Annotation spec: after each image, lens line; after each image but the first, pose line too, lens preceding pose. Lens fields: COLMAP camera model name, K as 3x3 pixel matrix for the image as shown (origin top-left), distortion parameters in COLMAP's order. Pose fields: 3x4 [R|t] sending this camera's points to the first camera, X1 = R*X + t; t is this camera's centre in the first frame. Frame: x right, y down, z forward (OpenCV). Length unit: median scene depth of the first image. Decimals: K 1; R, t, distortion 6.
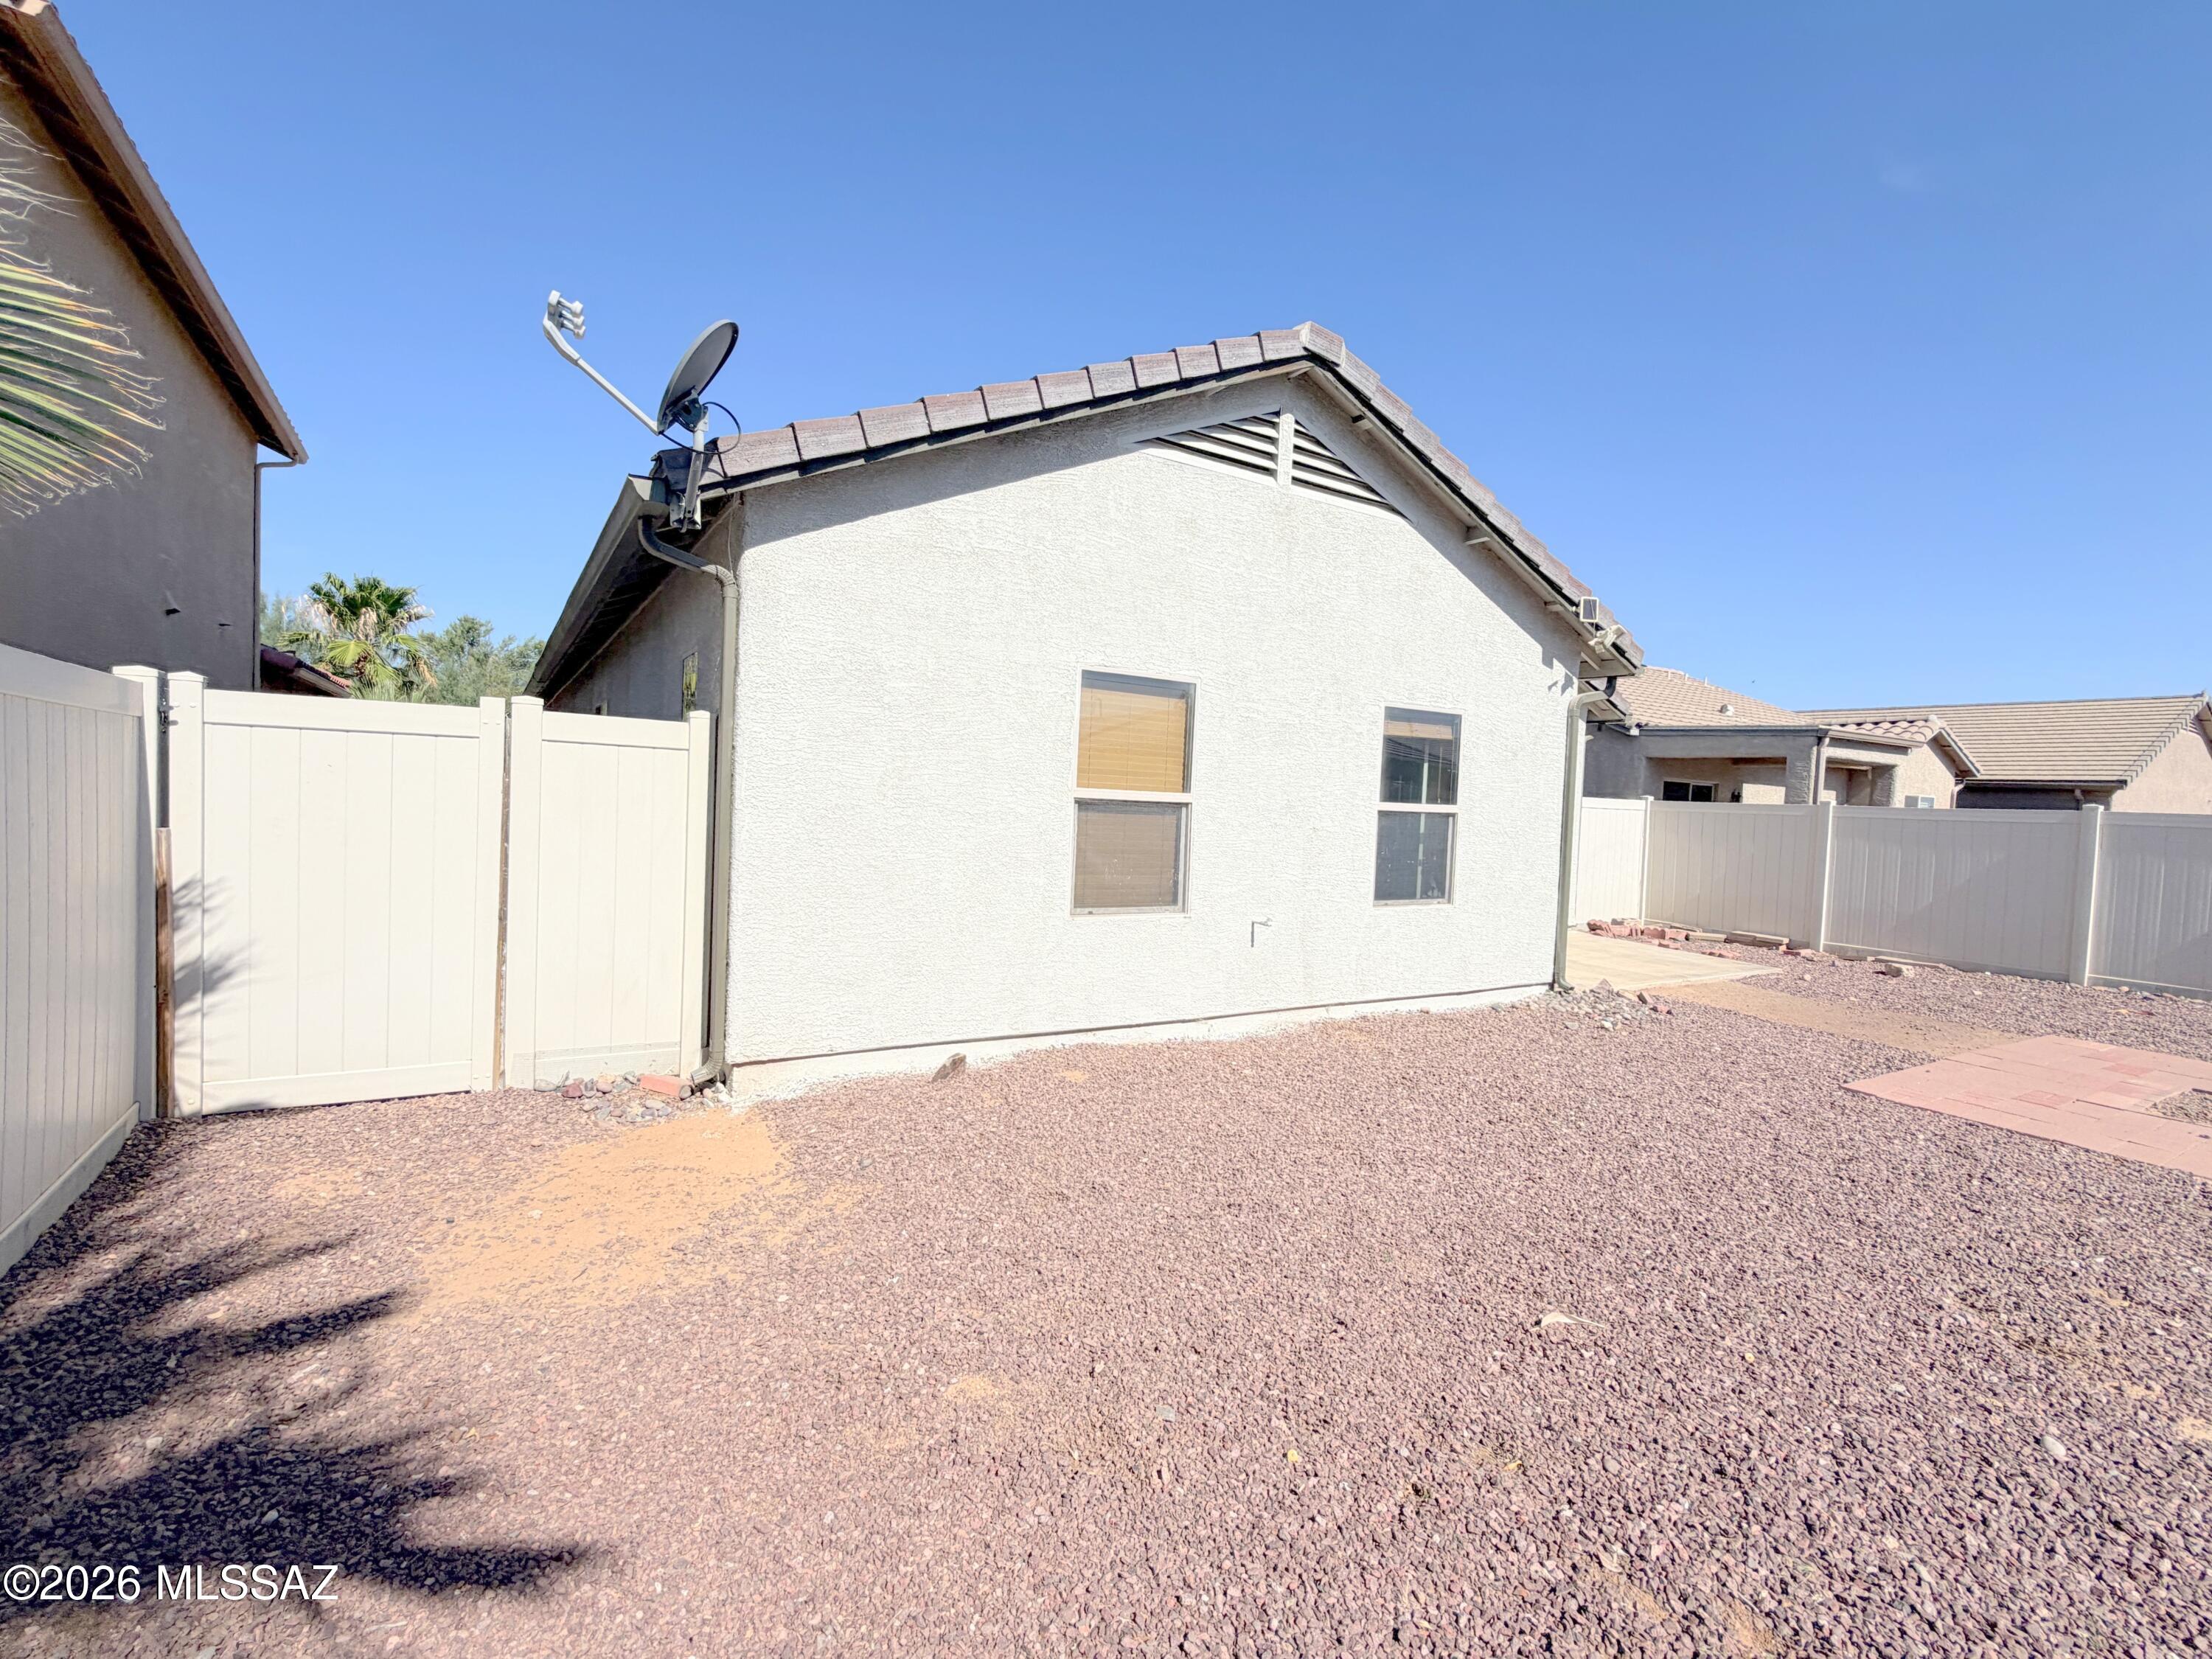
lens RADIAL K [[998.7, 0, 1106.0], [0, 998.7, 829.5], [0, 0, 1]] dist [0.001230, 0.000094]
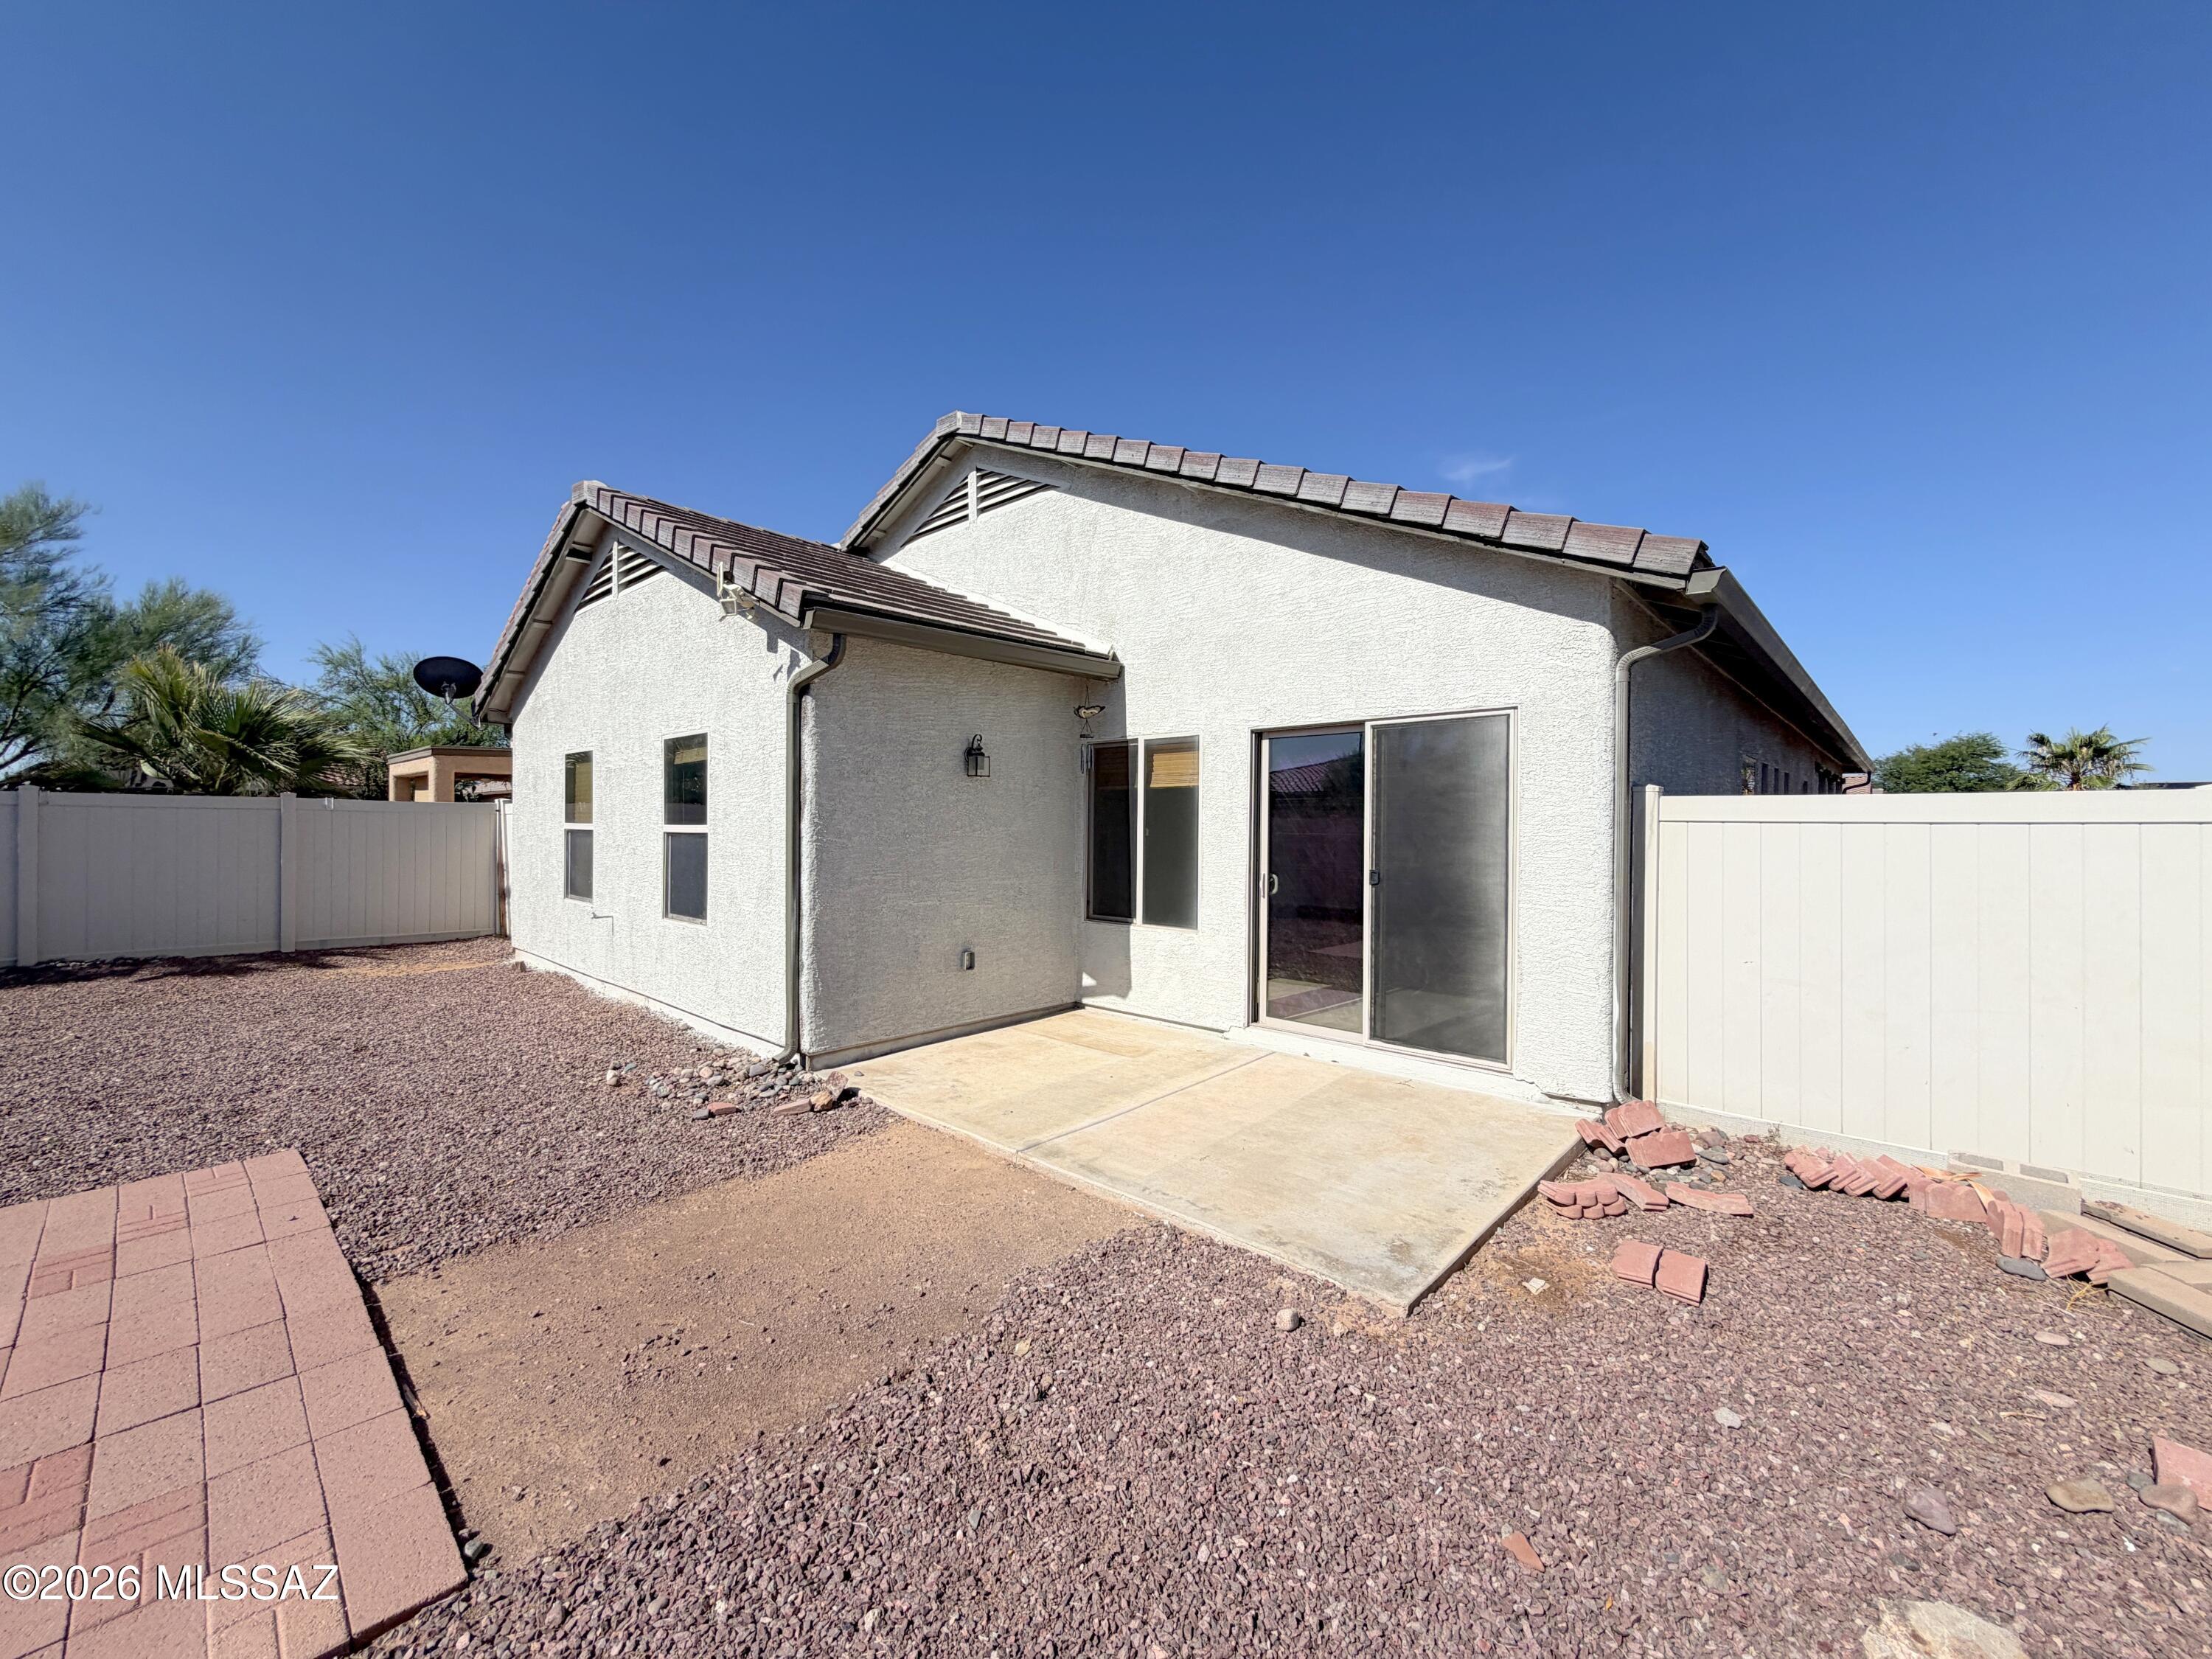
lens RADIAL K [[880.2, 0, 1106.0], [0, 880.2, 829.5], [0, 0, 1]] dist [-0.000028, -0.000019]
pose [[0.262637, -0.035064, -0.964257, 1.499341], [-0.030228, 0.998550, -0.044544, 0.007821], [0.964421, 0.040846, 0.261197, 1.345406]]
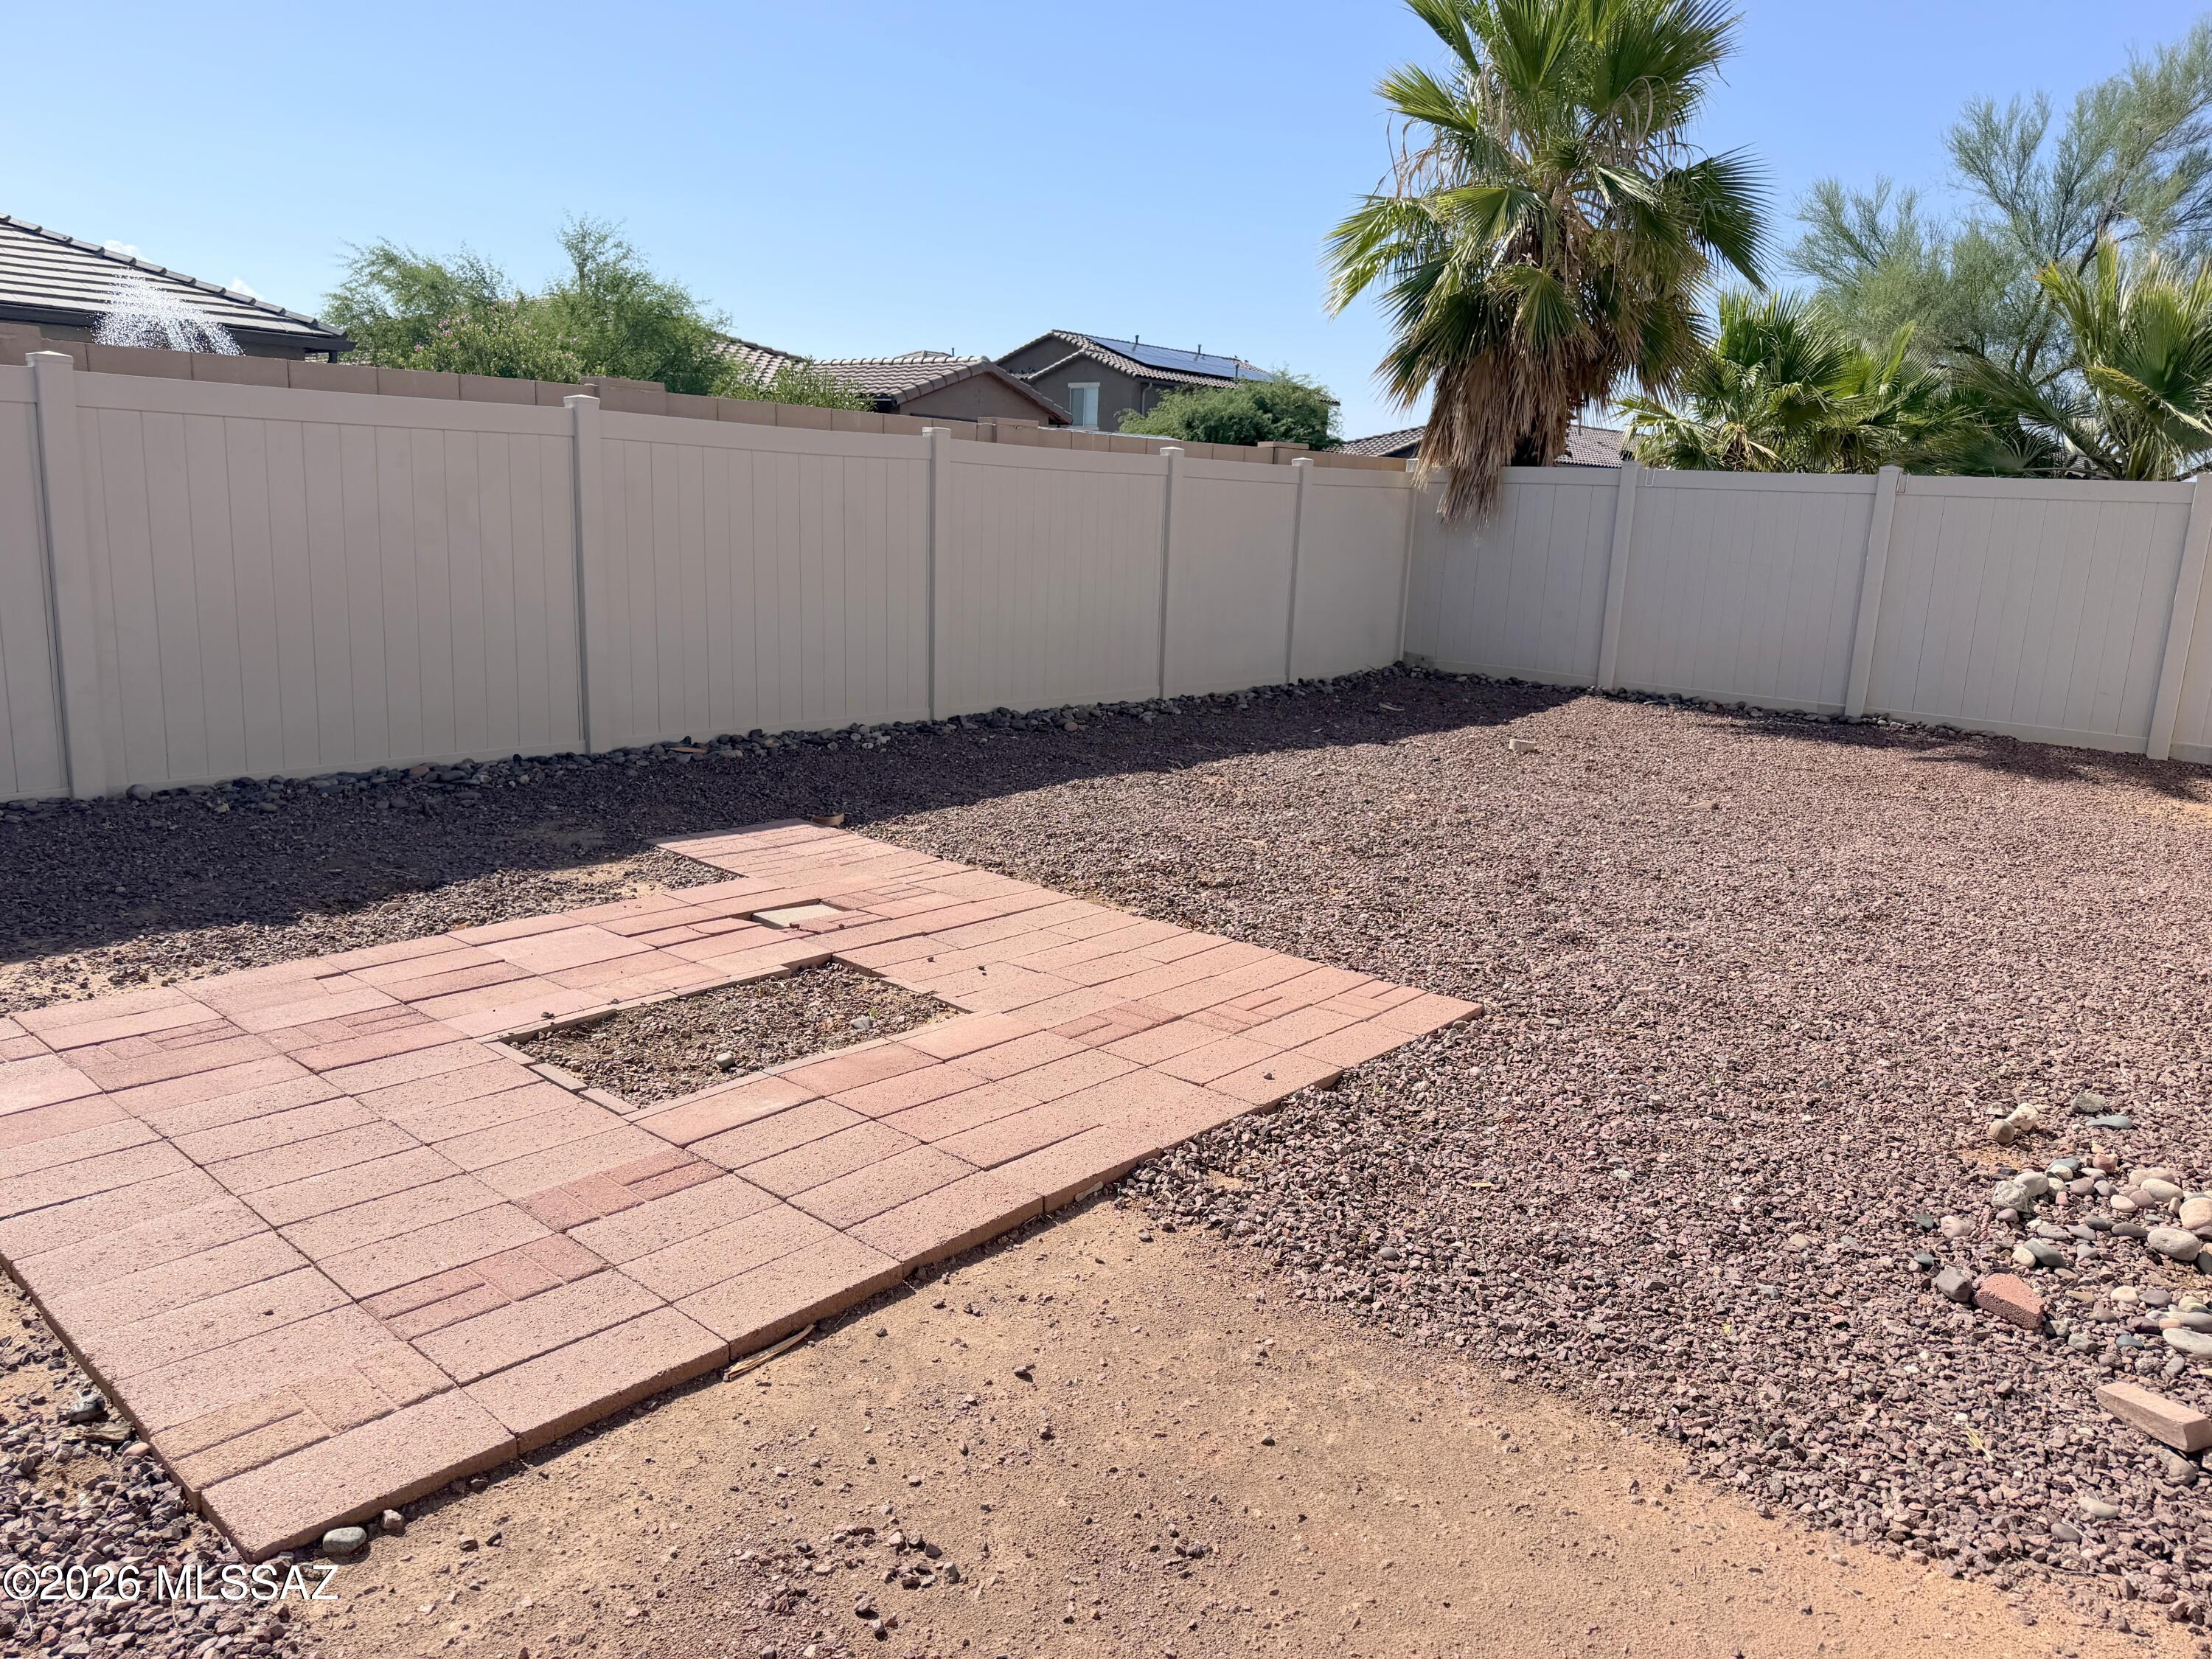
lens RADIAL K [[1583.8, 0, 1106.0], [0, 1583.8, 829.5], [0, 0, 1]] dist [0.006816, 0.001697]
pose [[-0.953829, -0.023070, -0.299464, 1.084442], [-0.093826, 0.970034, 0.224120, 0.008523], [0.285320, 0.241870, -0.927411, 1.554544]]
